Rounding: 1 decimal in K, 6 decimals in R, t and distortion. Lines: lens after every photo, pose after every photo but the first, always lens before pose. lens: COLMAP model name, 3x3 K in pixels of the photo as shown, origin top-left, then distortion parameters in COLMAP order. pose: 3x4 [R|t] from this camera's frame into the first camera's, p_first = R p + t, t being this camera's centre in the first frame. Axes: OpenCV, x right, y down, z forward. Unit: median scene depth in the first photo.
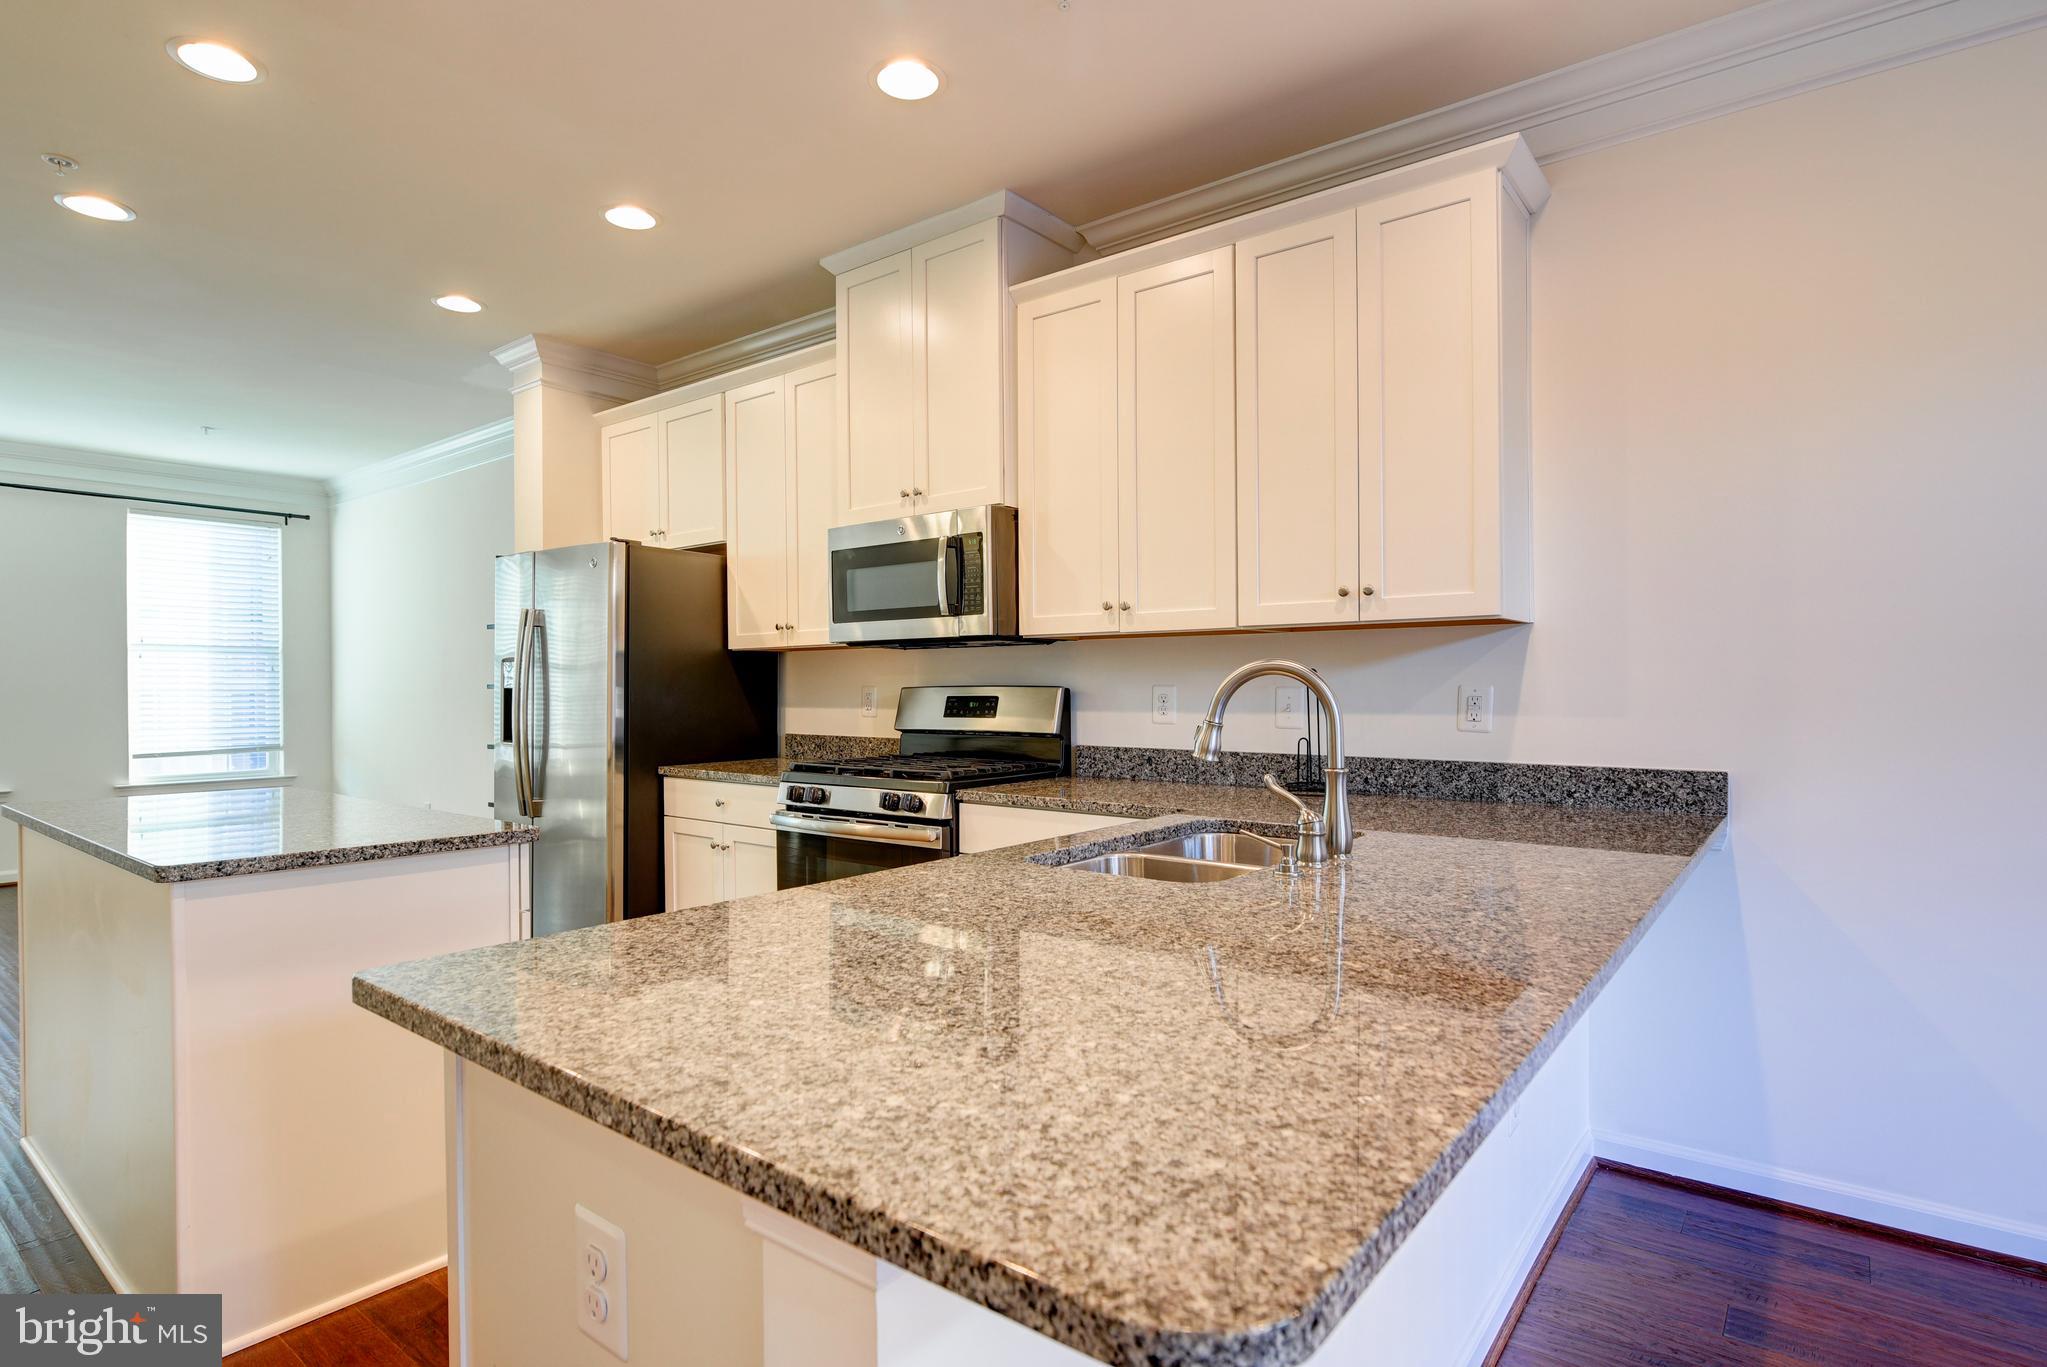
lens RADIAL K [[1057.2, 0, 1025.6], [0, 1057.2, 692.9], [0, 0, 1]] dist [-0.016421, 0.003496]
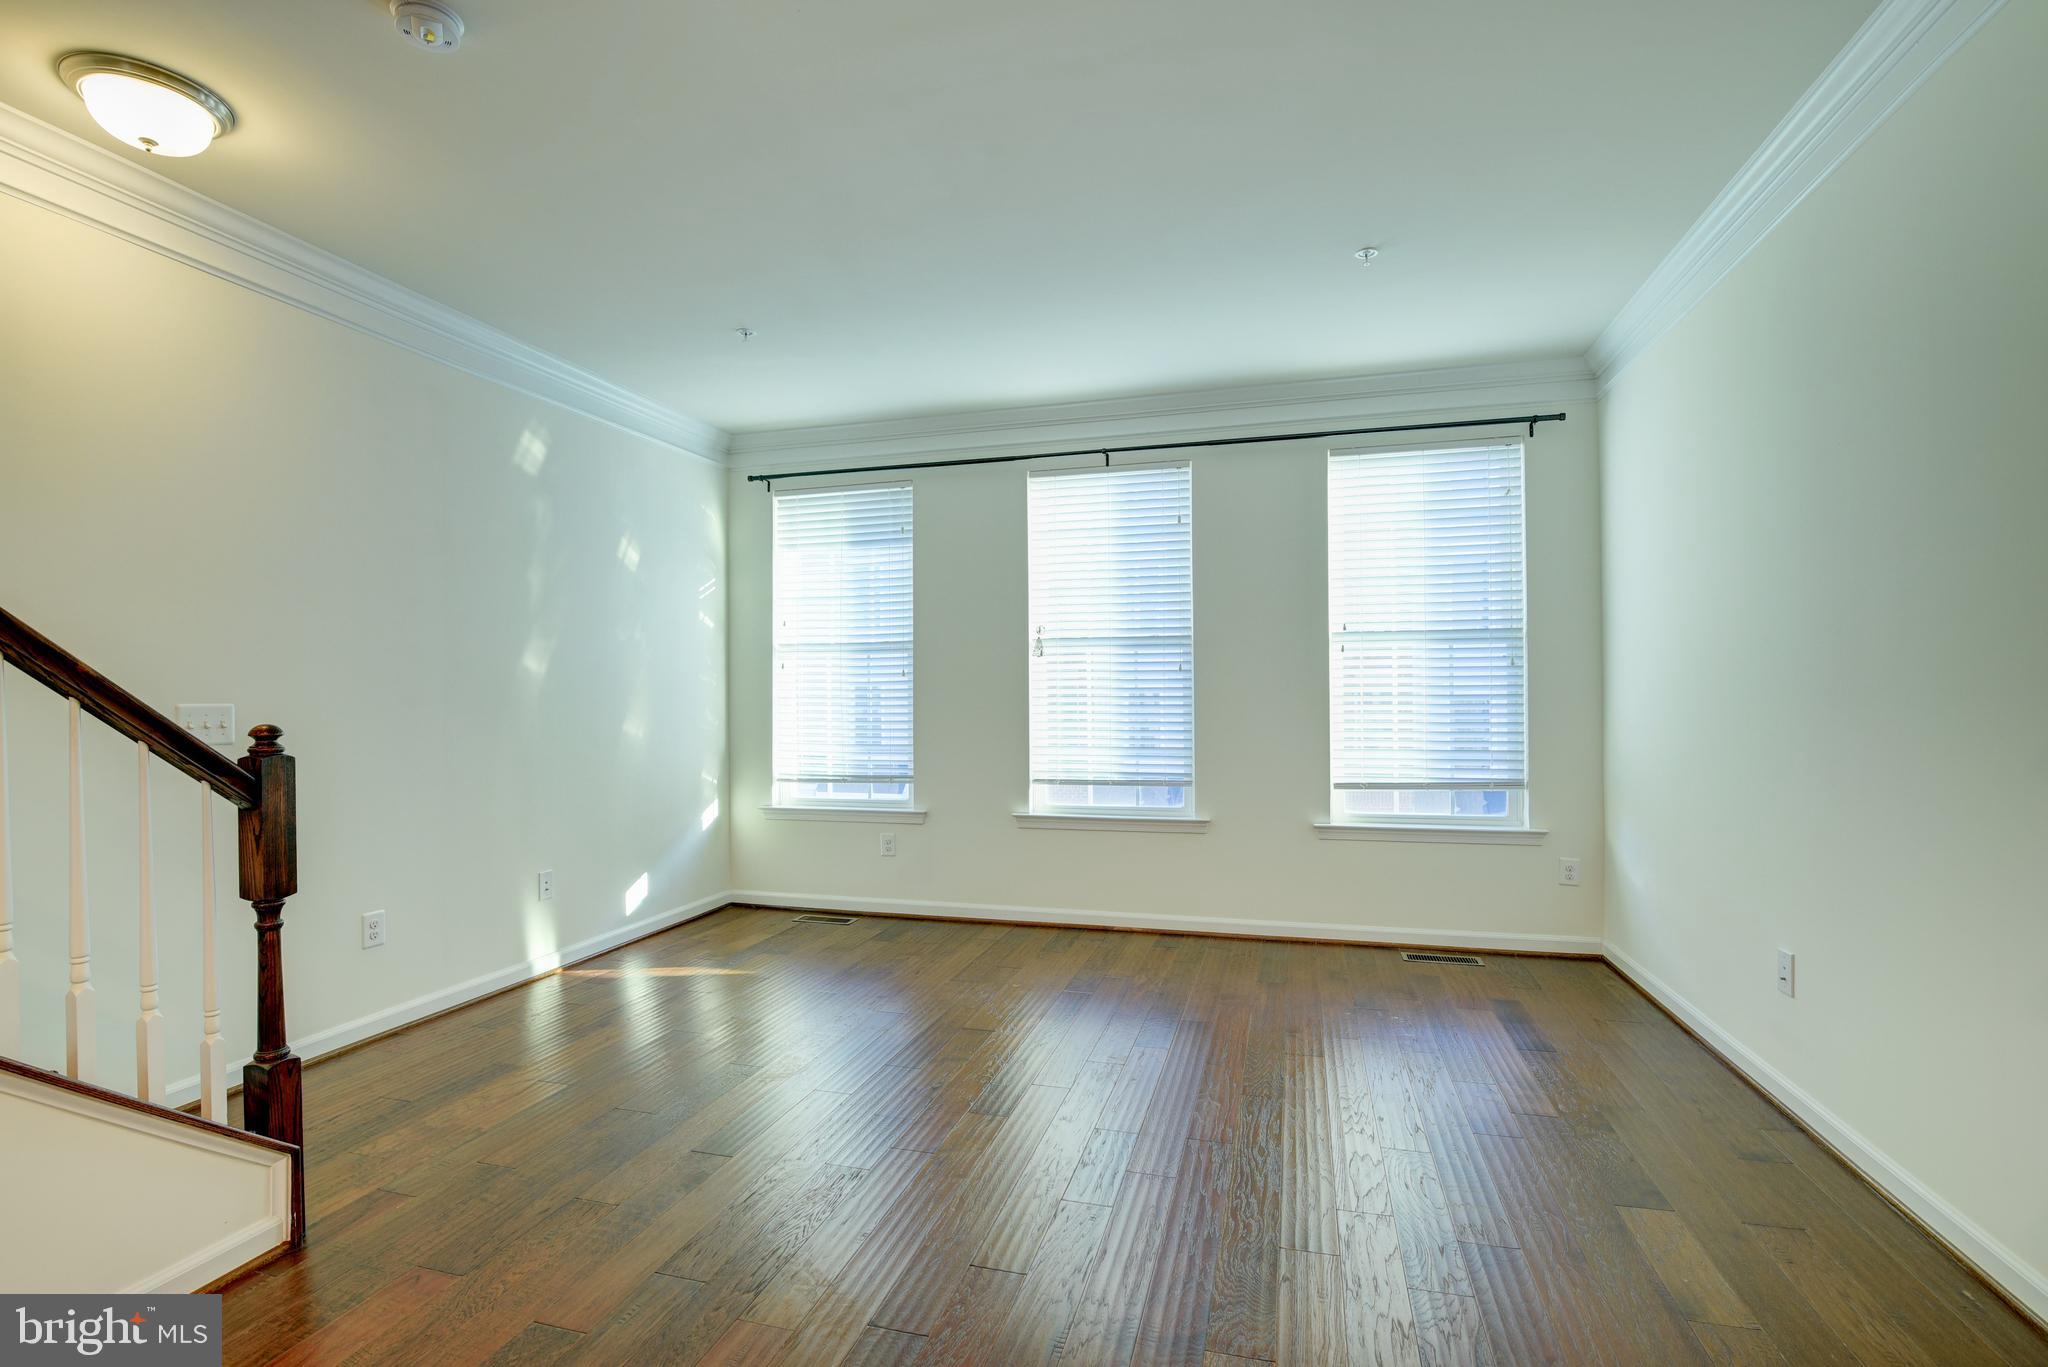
lens RADIAL K [[937.9, 0, 1038.8], [0, 937.9, 691.3], [0, 0, 1]] dist [-0.023099, 0.002613]
pose [[0.377269, -0.003140, -0.926098, -0.616650], [0.000499, 0.999995, -0.003187, -0.007195], [0.926104, 0.000740, 0.377269, 1.067095]]
